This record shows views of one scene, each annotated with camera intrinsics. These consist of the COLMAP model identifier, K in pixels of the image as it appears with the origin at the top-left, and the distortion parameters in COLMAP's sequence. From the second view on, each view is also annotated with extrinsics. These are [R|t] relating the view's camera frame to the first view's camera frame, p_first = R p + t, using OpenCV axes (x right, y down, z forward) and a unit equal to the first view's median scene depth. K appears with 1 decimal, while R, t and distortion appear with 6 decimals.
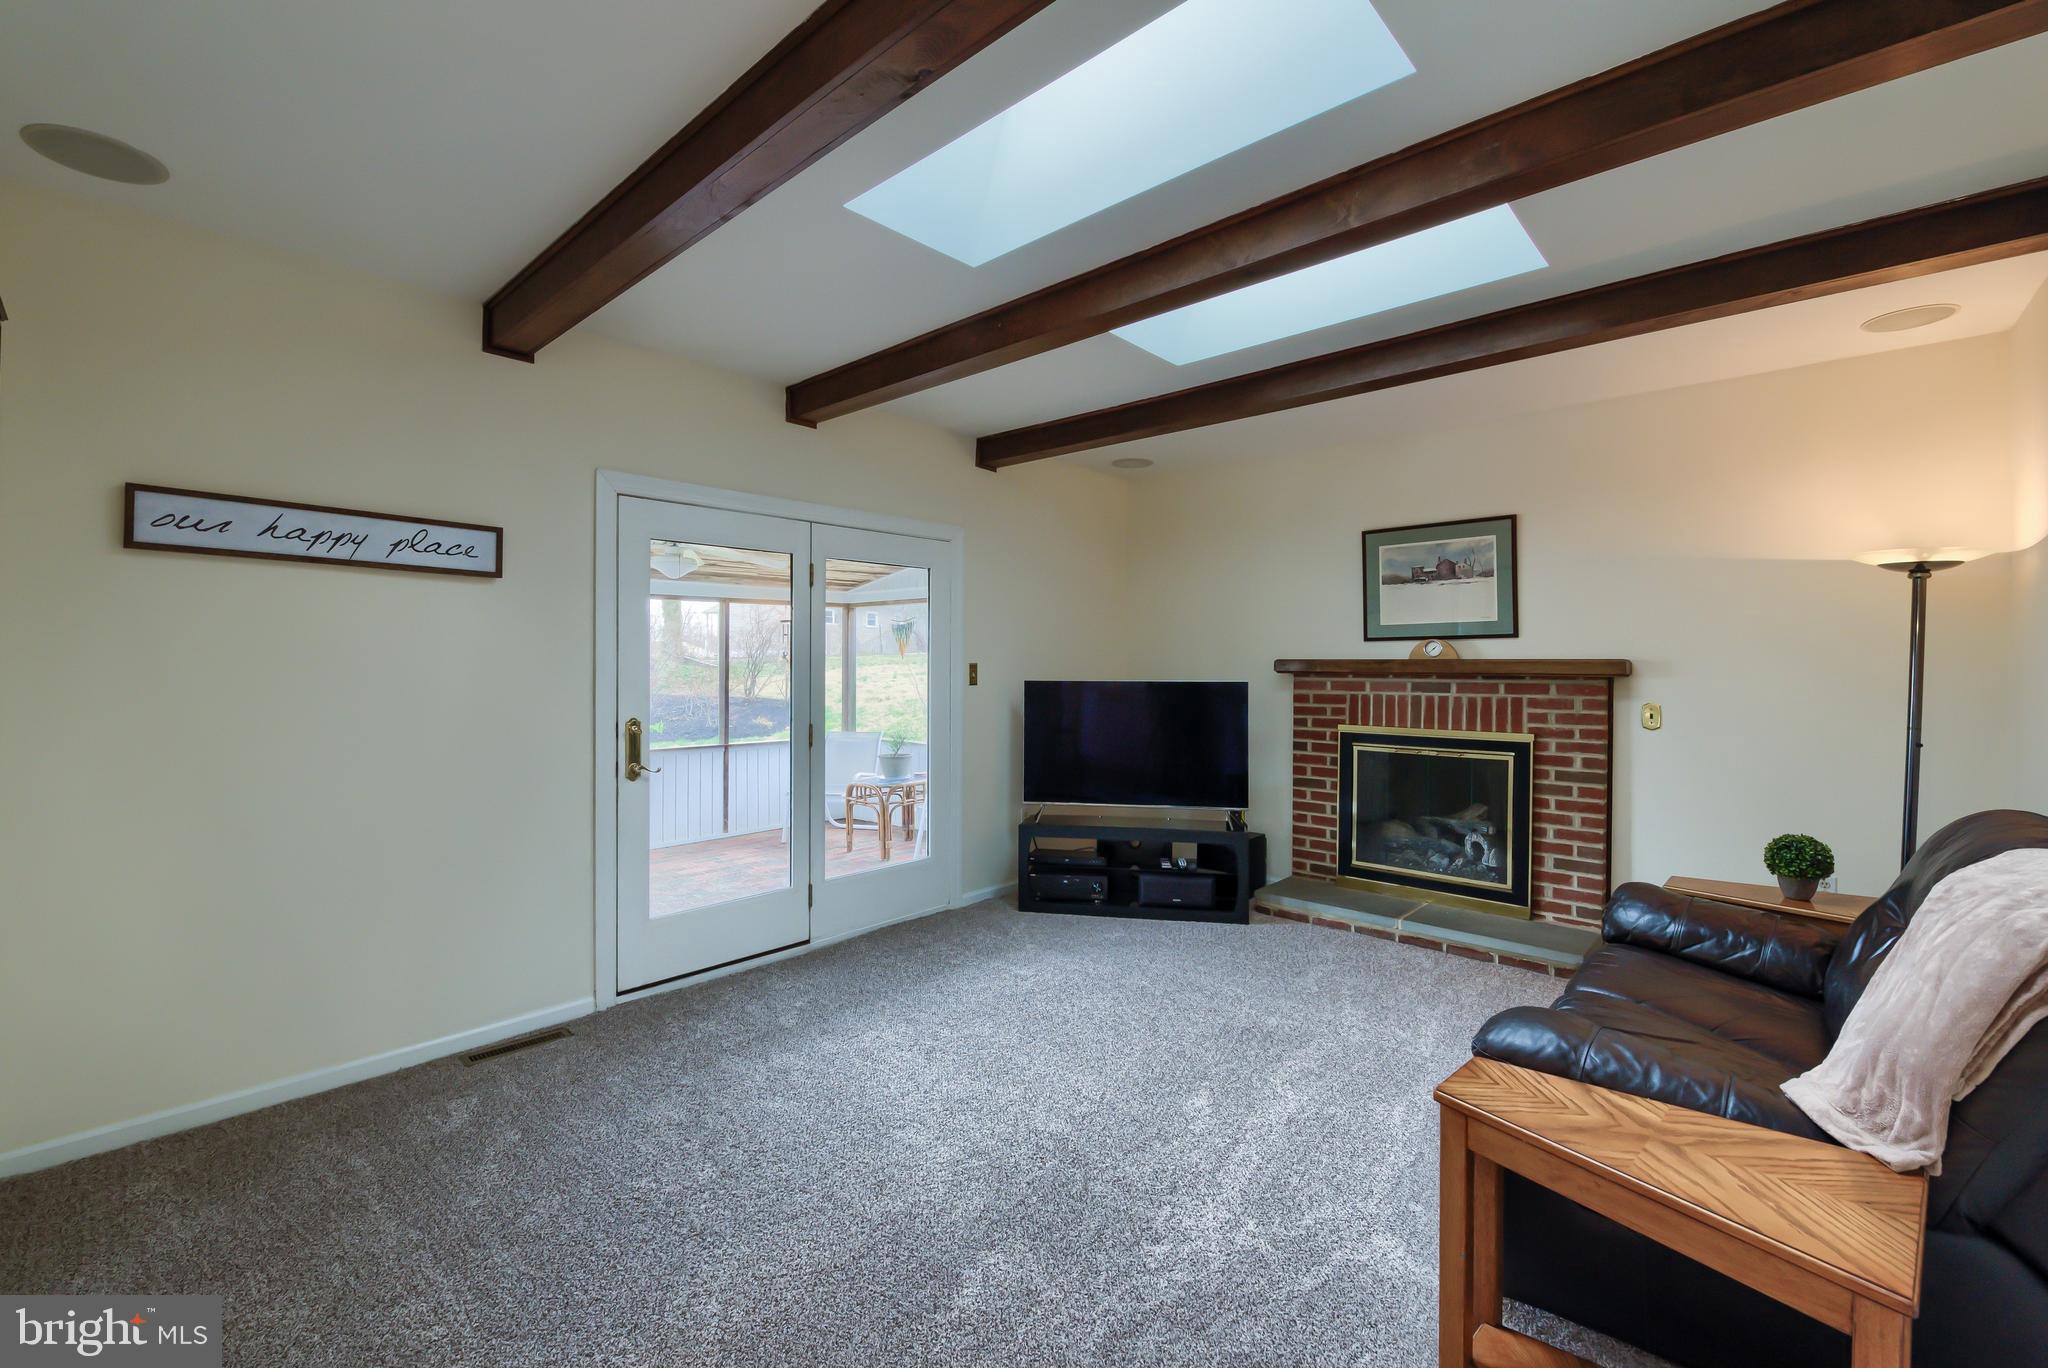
lens RADIAL K [[823.9, 0, 1038.1], [0, 823.9, 677.8], [0, 0, 1]] dist [-0.007781, -0.003405]
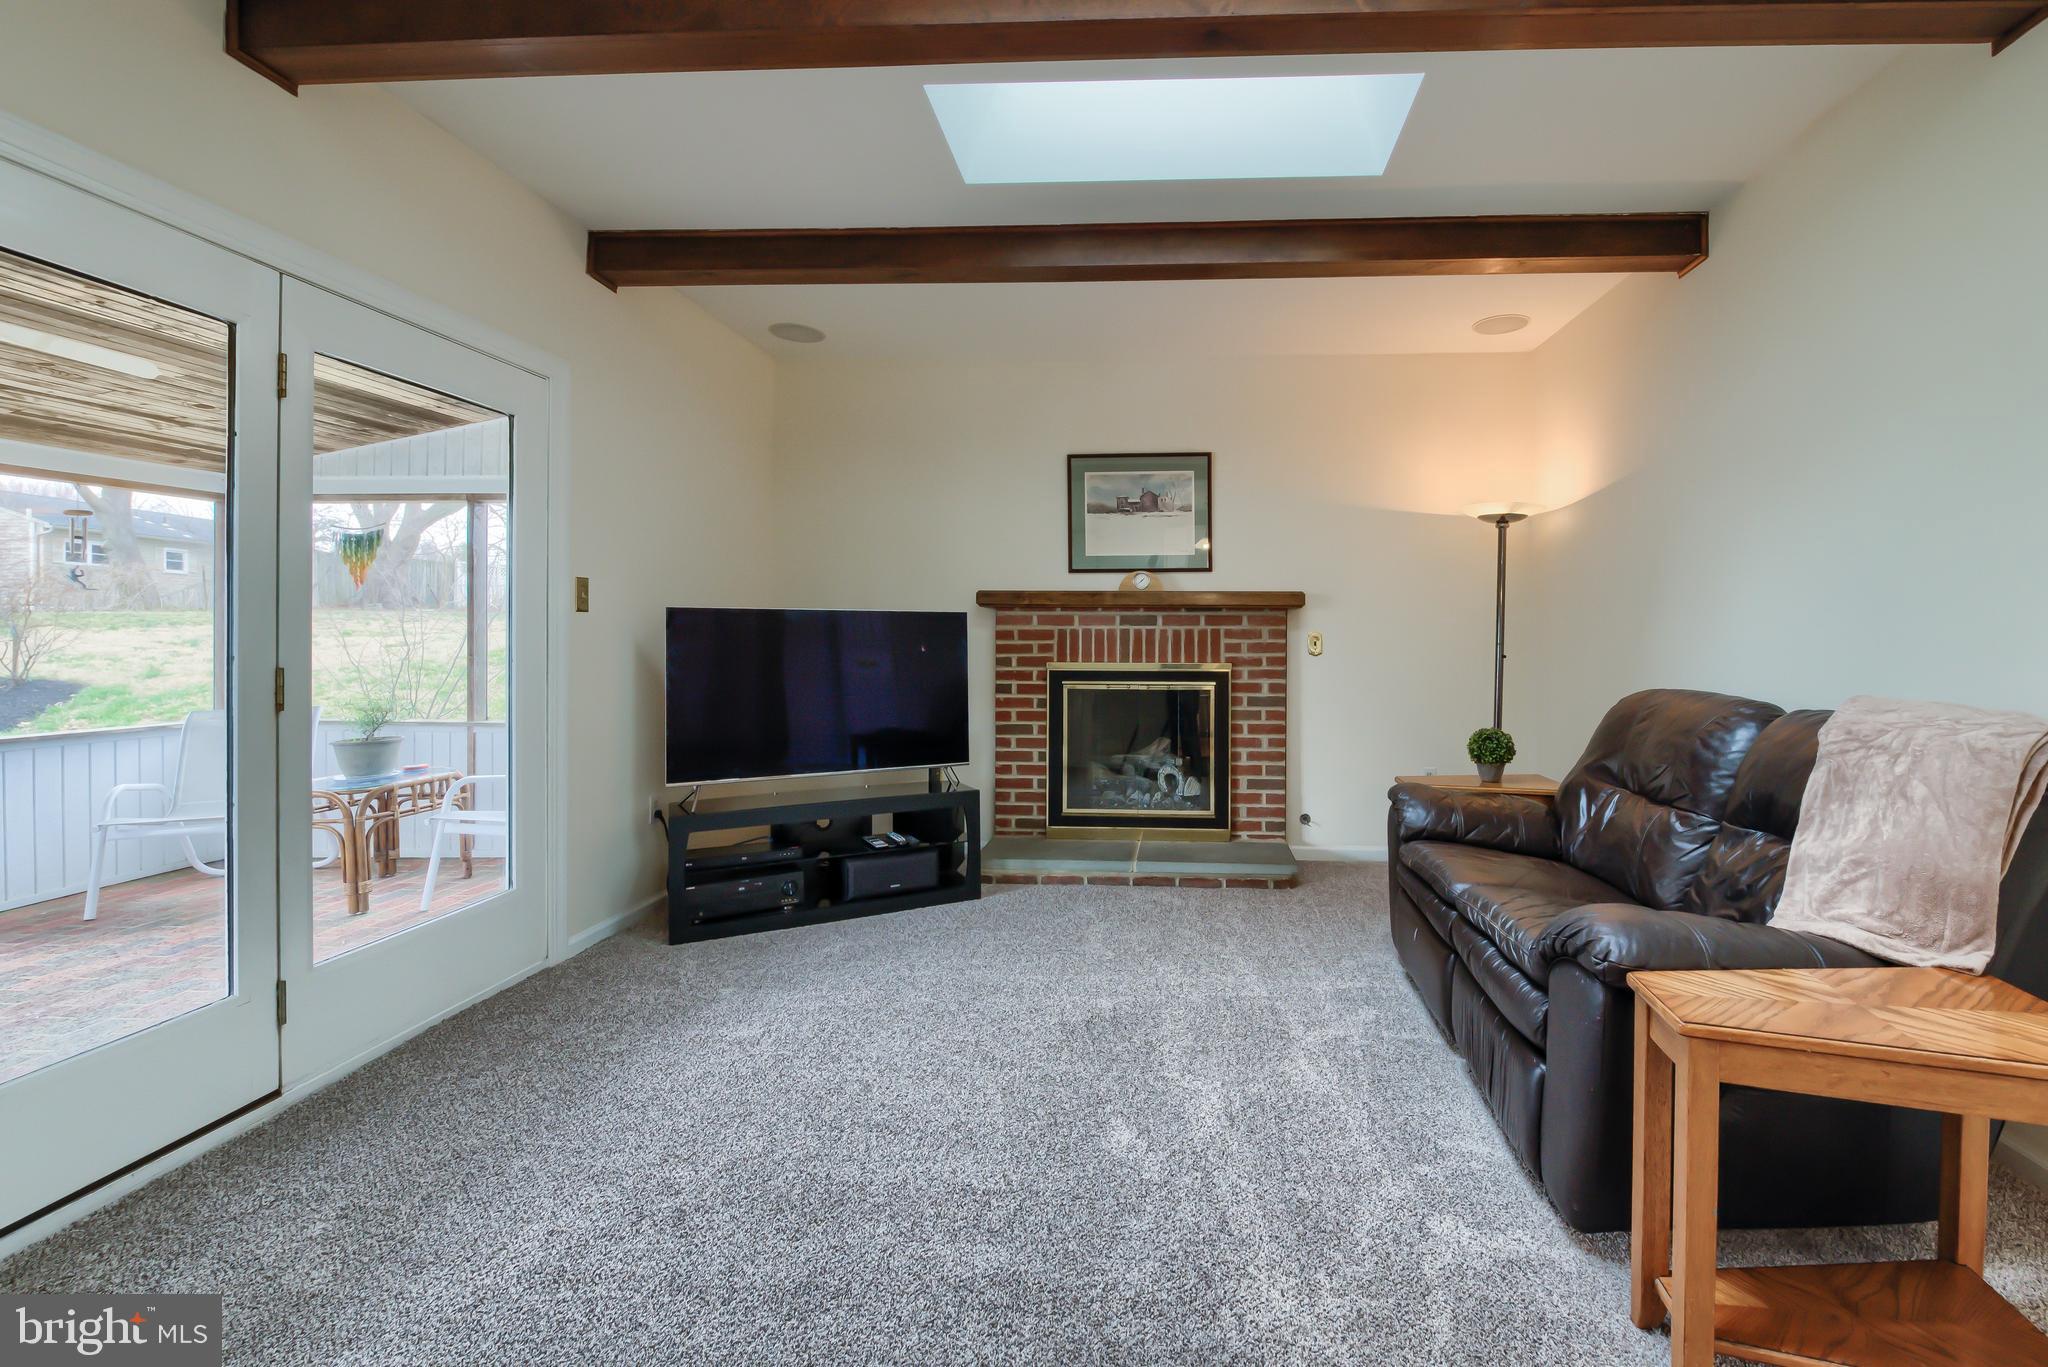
lens RADIAL K [[823.9, 0, 1089.8], [0, 823.9, 651.2], [0, 0, 1]] dist [-0.007781, -0.003405]
pose [[0.787079, -0.009799, 0.616774, -0.178302], [0.011096, 0.999937, 0.001727, 0.047241], [-0.616752, 0.005485, 0.787138, 0.271540]]
